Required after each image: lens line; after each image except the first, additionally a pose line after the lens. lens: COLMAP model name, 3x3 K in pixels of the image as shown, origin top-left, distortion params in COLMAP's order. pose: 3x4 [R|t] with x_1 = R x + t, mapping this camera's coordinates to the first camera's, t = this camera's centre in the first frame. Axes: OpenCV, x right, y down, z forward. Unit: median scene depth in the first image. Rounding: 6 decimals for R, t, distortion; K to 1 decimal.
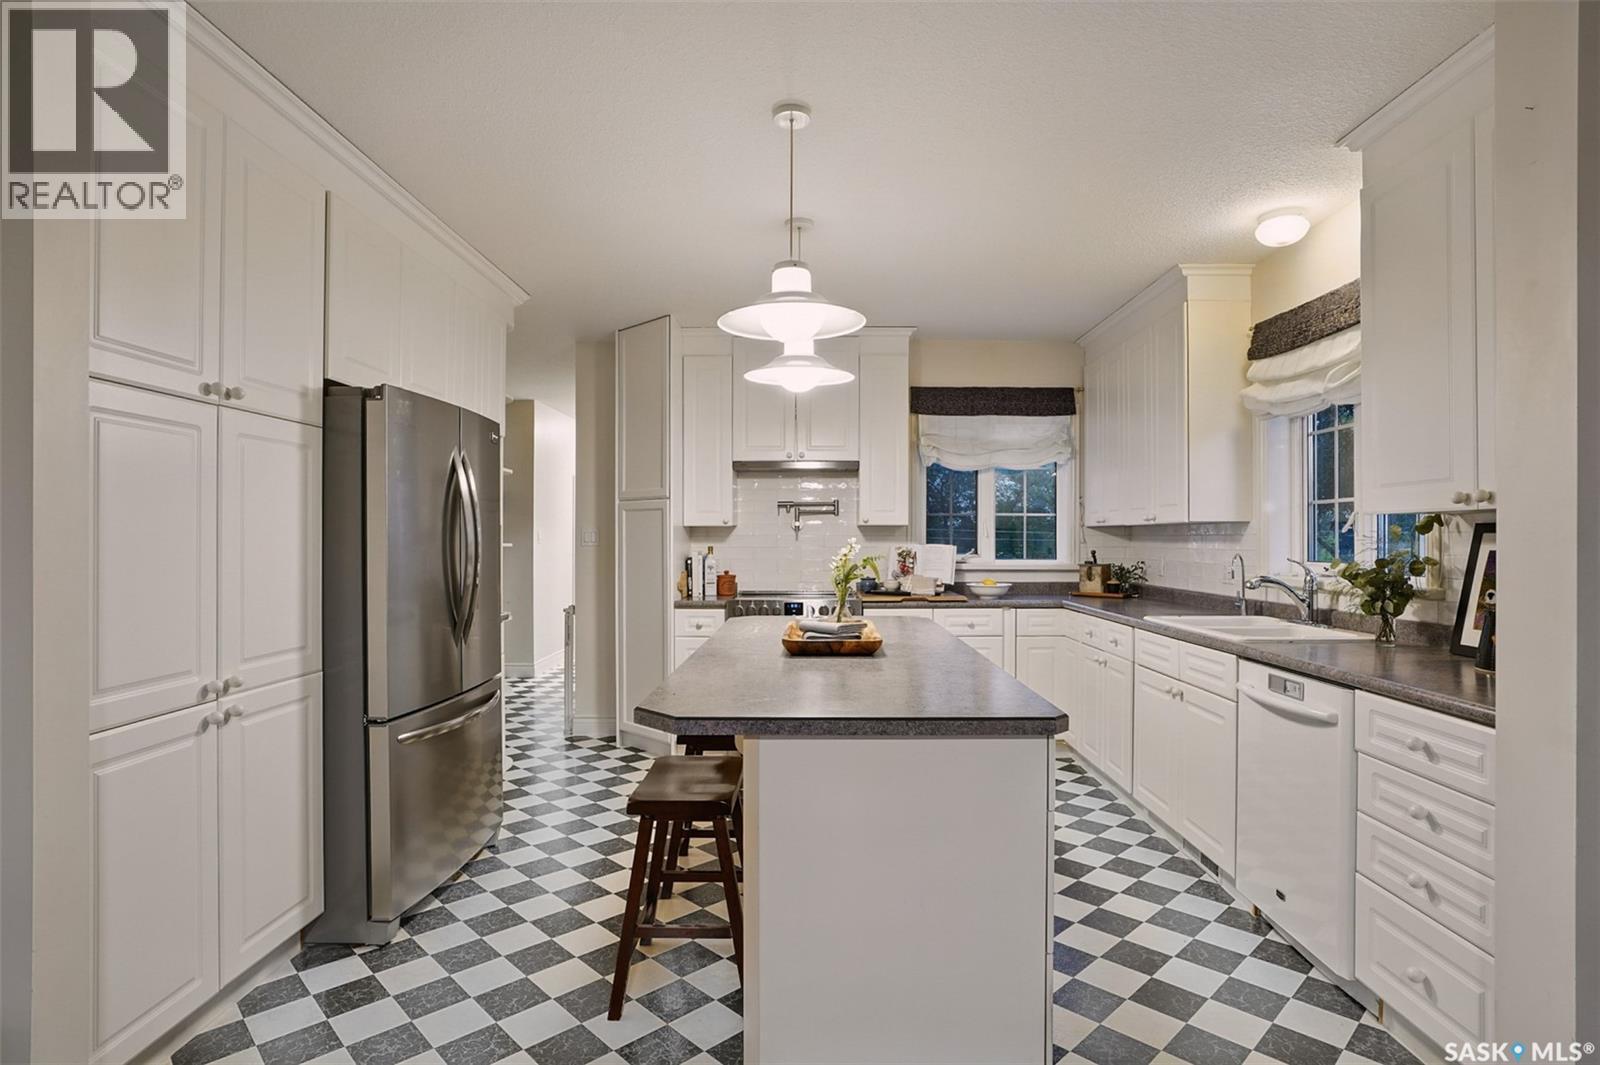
lens RADIAL K [[792.1, 0, 793.0], [0, 792.1, 535.4], [0, 0, 1]] dist [-0.057104, 0.045690]
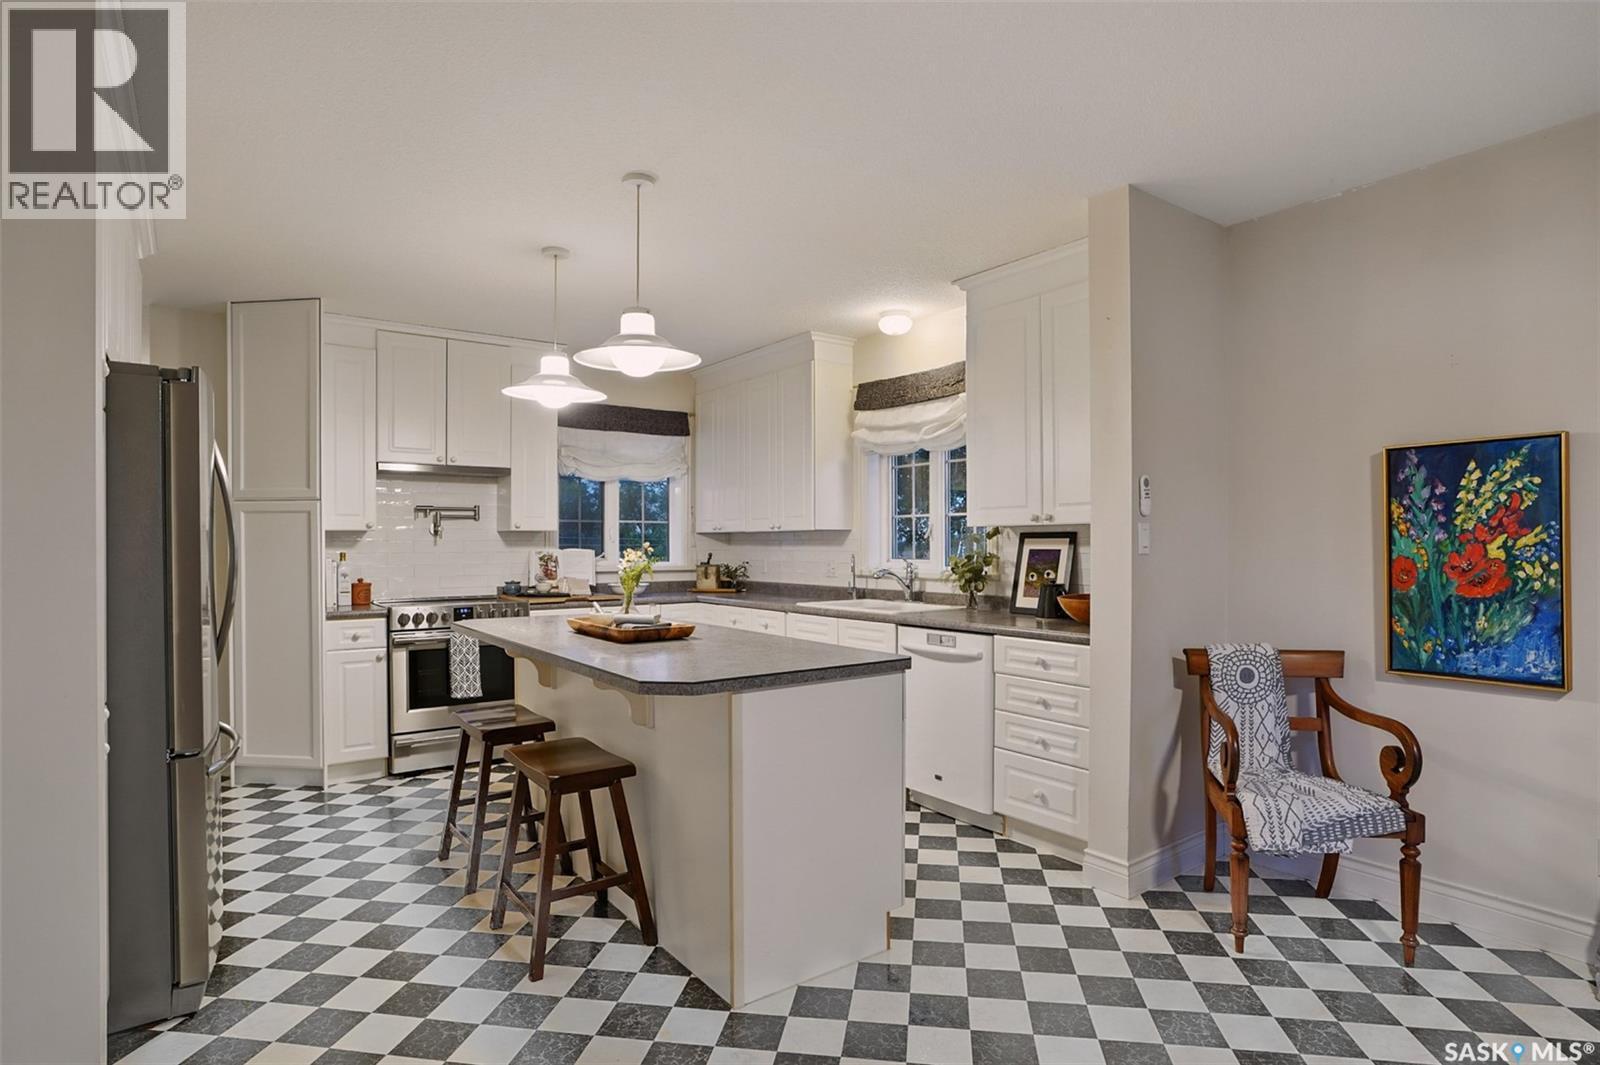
lens RADIAL K [[763.2, 0, 797.9], [0, 763.2, 544.1], [0, 0, 1]] dist [-0.016619, 0.000404]
pose [[0.831963, -0.003695, 0.554818, -0.187095], [0.000867, 0.999985, 0.005359, -0.000359], [-0.554830, -0.003978, 0.831954, -0.035093]]
